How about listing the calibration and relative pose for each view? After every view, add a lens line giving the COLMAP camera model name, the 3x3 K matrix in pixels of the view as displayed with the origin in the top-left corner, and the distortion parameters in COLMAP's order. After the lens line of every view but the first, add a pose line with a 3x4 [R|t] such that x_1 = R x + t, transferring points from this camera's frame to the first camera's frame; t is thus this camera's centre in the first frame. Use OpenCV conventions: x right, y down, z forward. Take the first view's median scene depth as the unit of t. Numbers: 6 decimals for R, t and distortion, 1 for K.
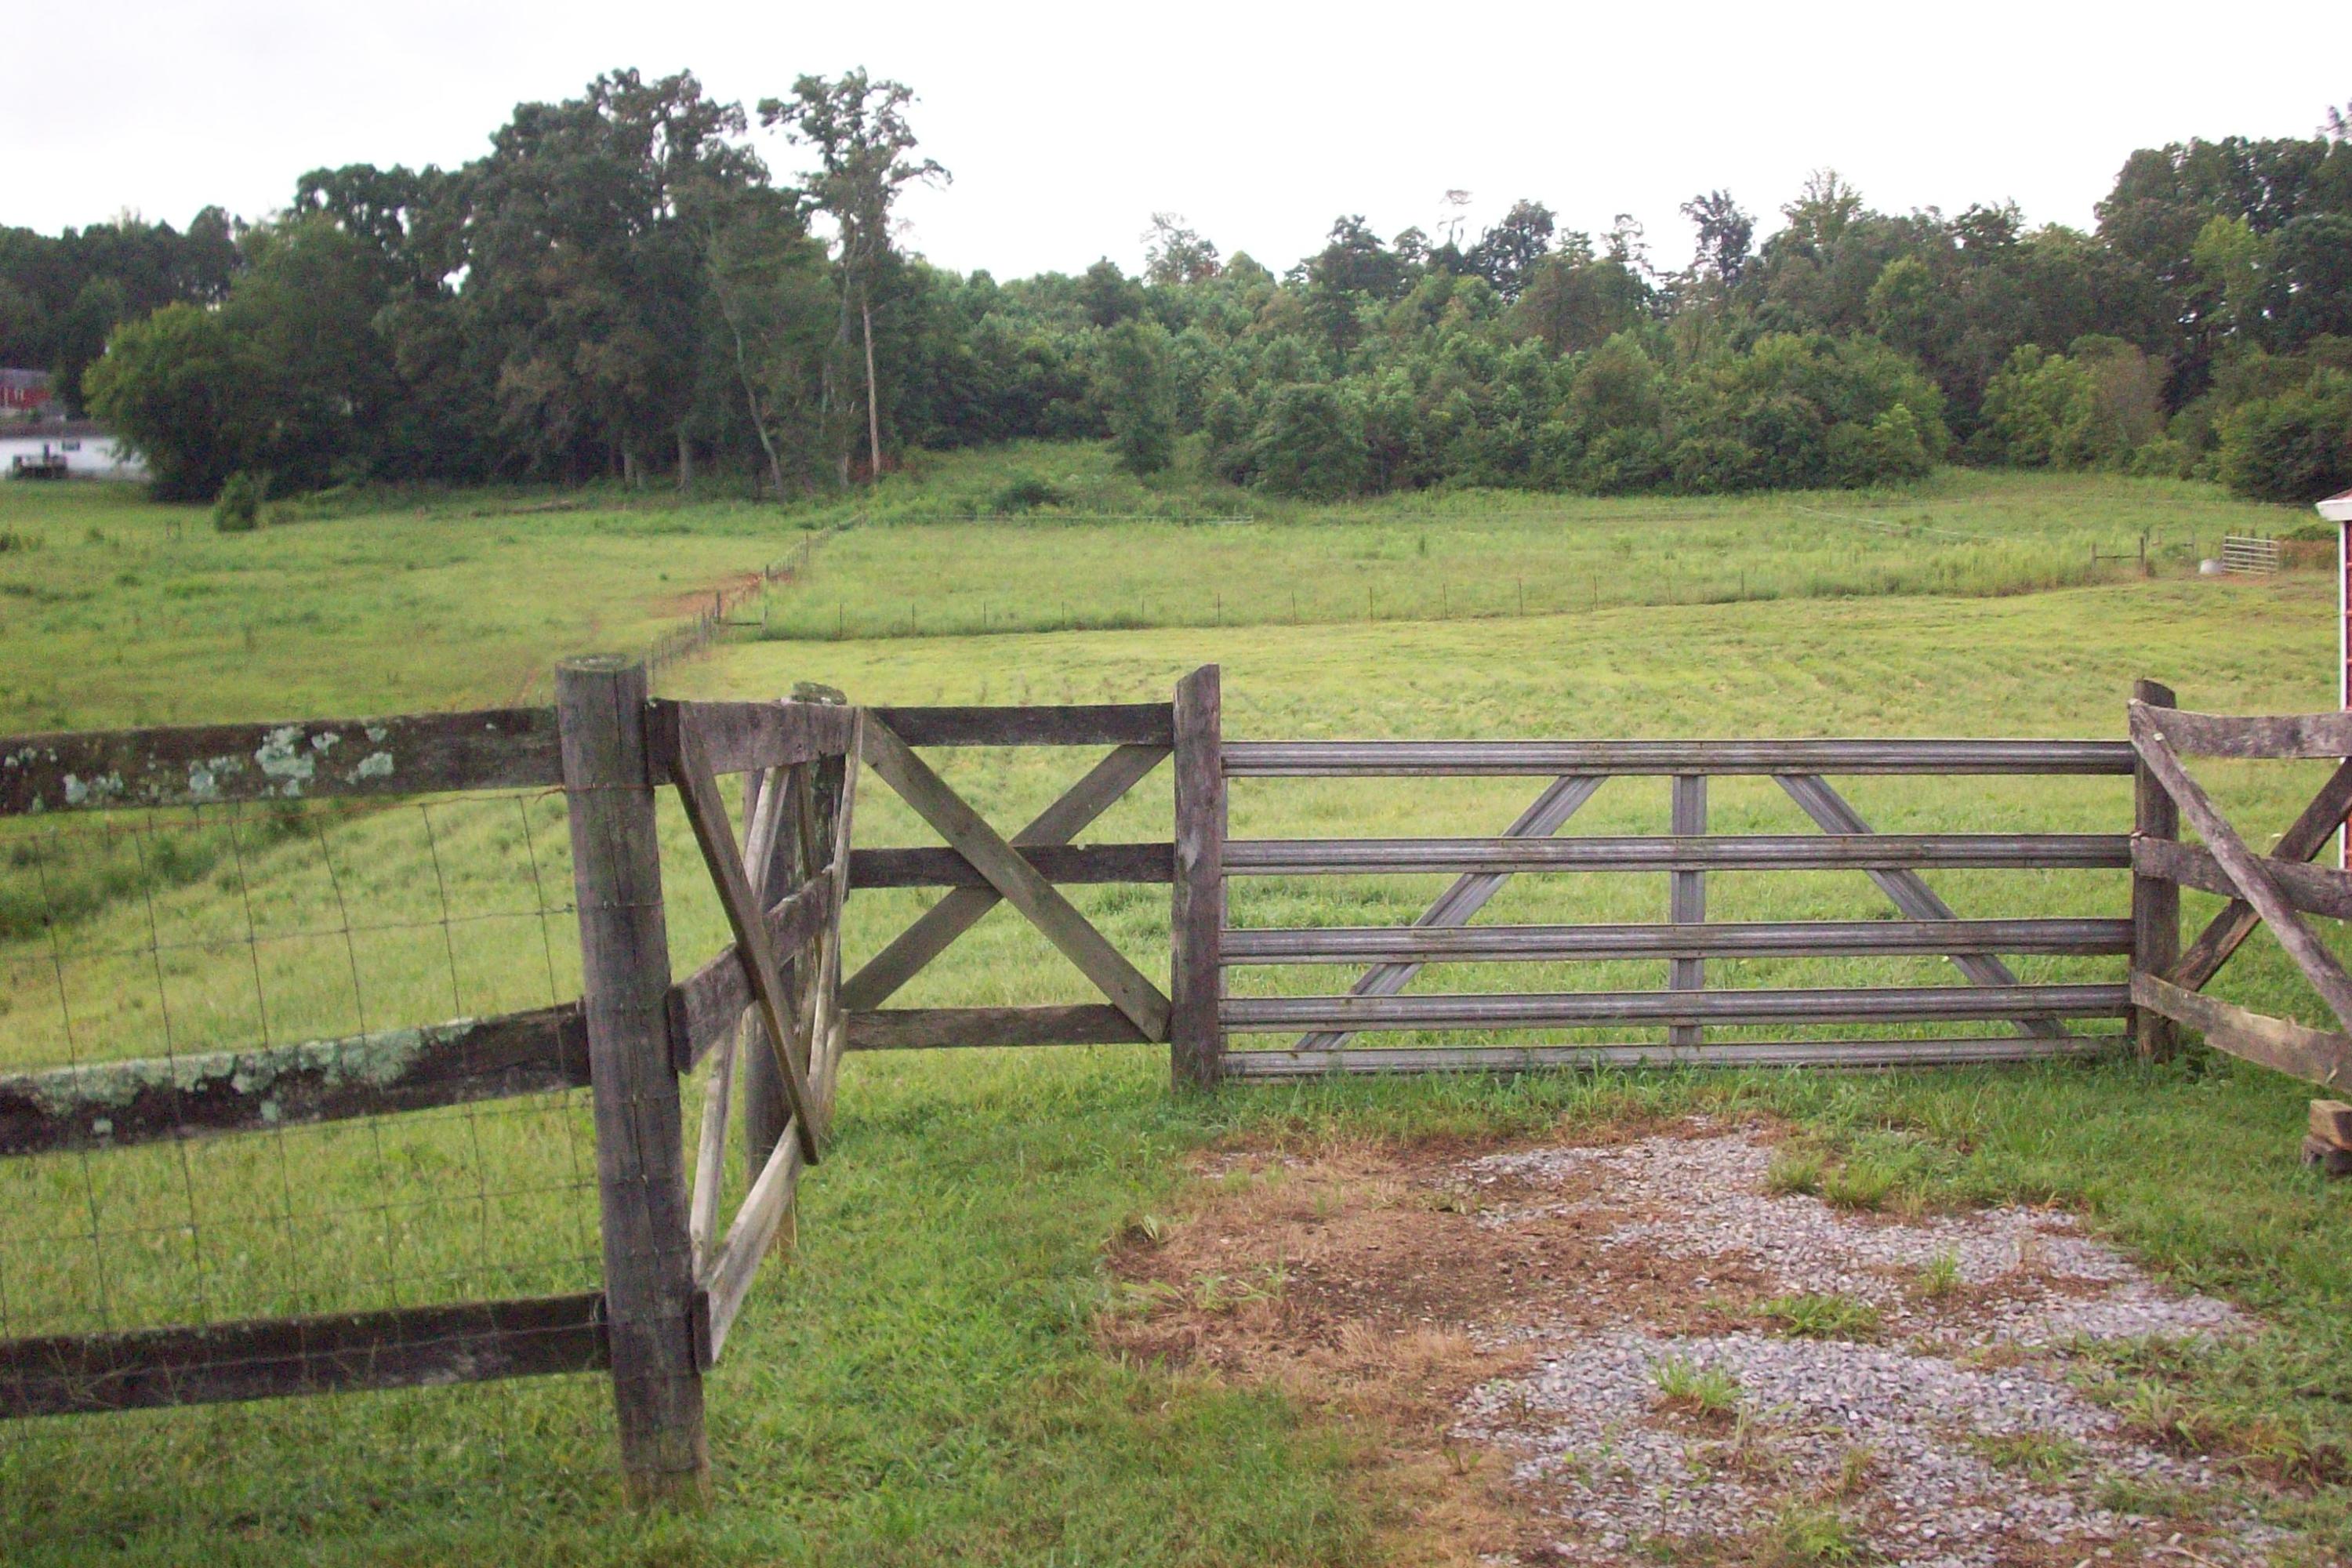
lens RADIAL K [[2794.1, 0, 1238.3], [0, 2794.1, 763.0], [0, 0, 1]] dist [-0.099486, 0.000000]
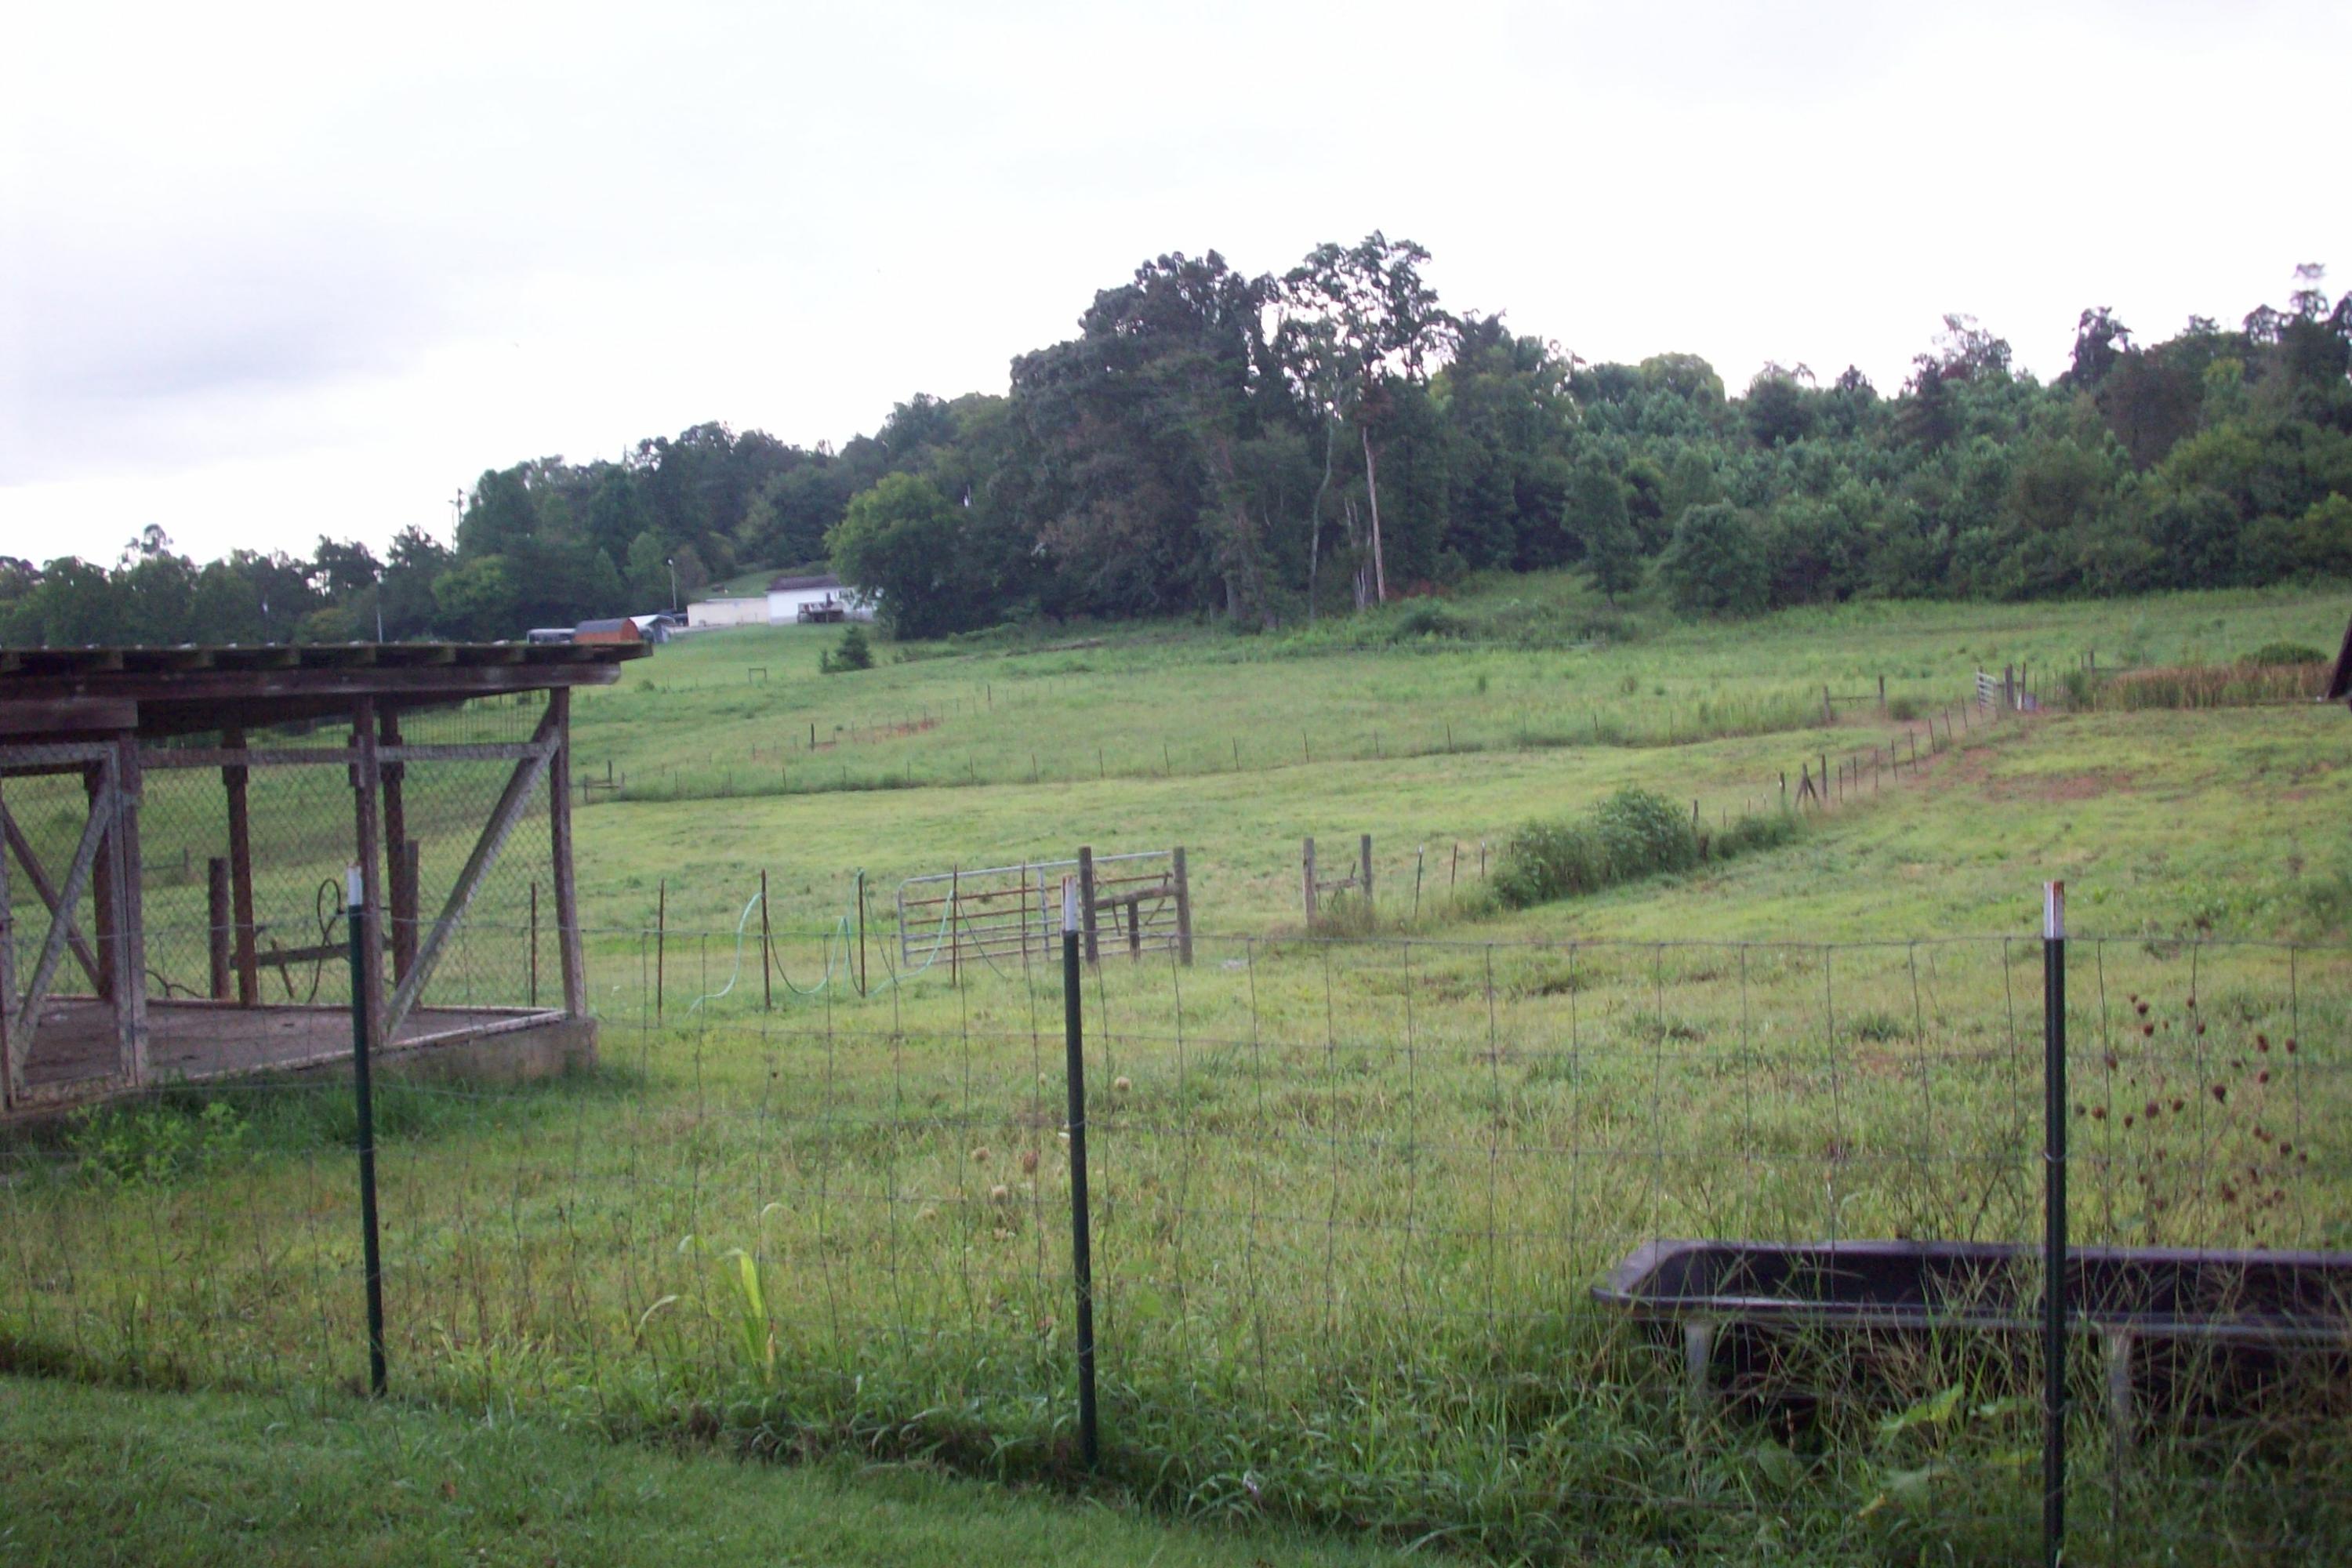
lens RADIAL K [[2622.0, 0, 1232.1], [0, 2622.0, 759.9], [0, 0, 1]] dist [-0.123972, 0.000000]
pose [[0.898159, -0.011566, -0.439519, 0.274069], [0.000209, 0.999665, -0.025879, -0.015858], [0.439671, 0.023152, 0.897861, 0.054845]]
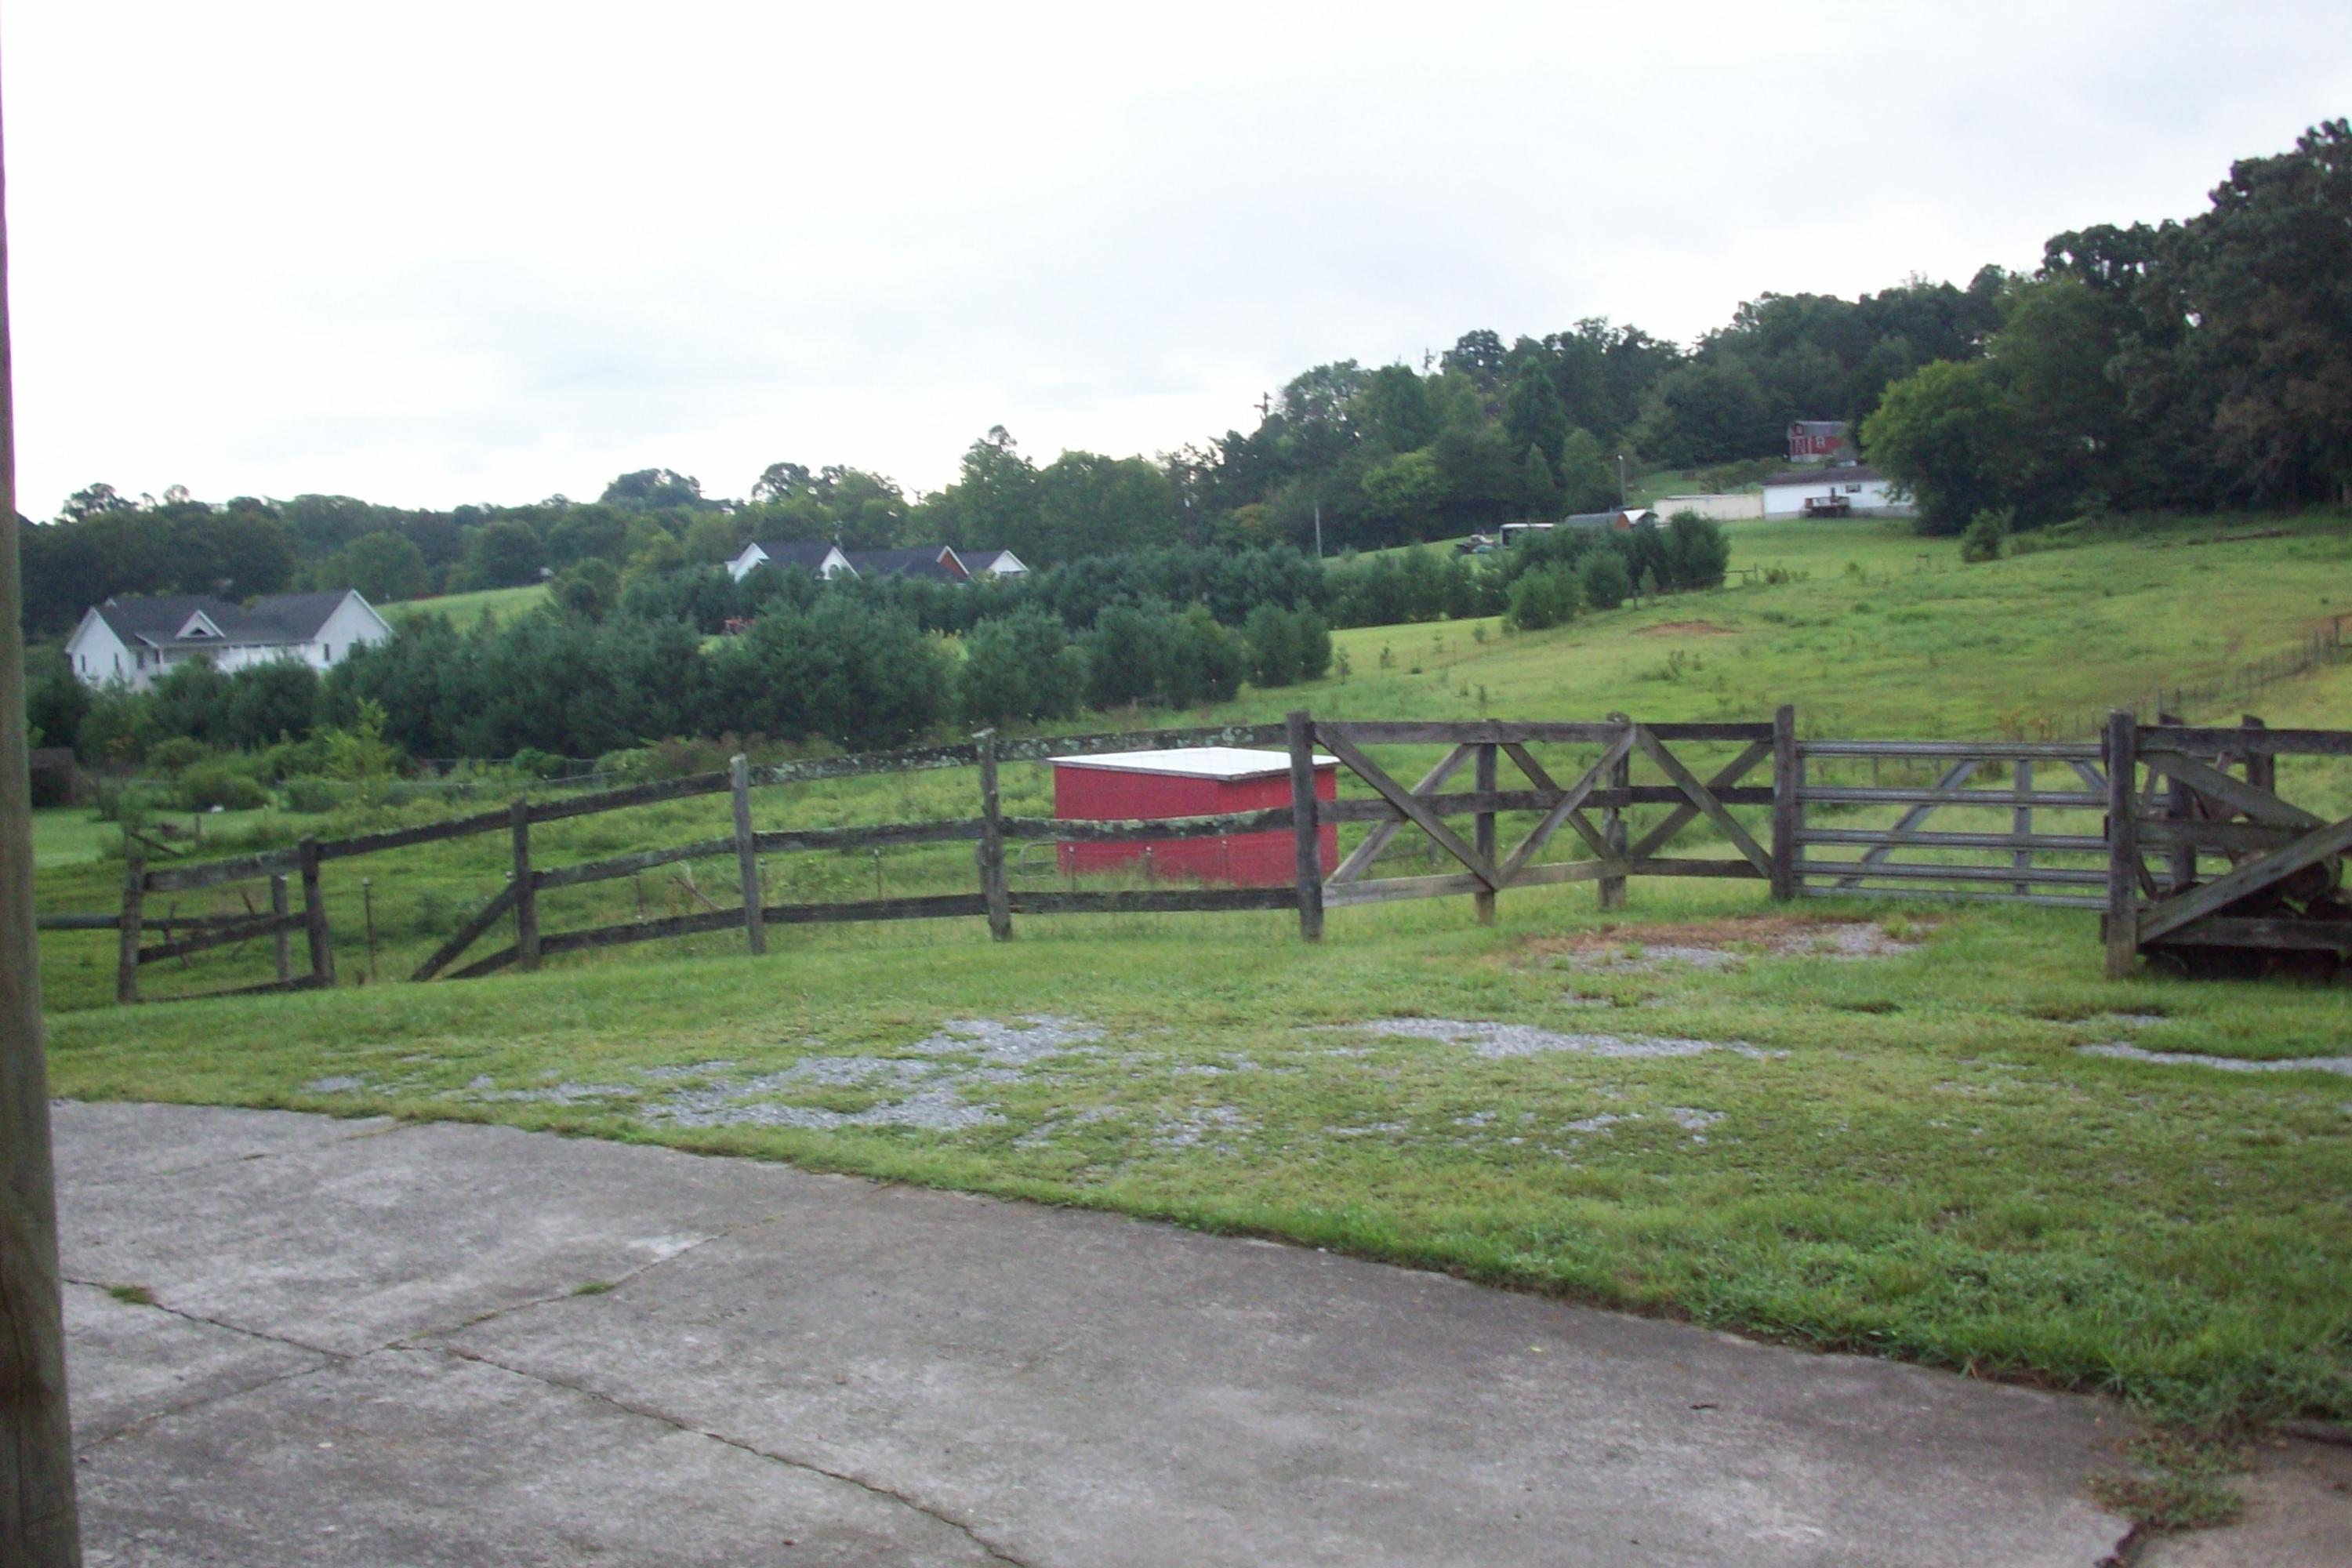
lens RADIAL K [[2622.0, 0, 1193.2], [0, 2622.0, 789.5], [0, 0, 1]] dist [-0.123972, 0.000000]
pose [[0.786813, 0.023699, -0.616736, 0.041448], [-0.018578, 0.999719, 0.014715, 0.000444], [0.616912, -0.000120, 0.787032, -0.041506]]
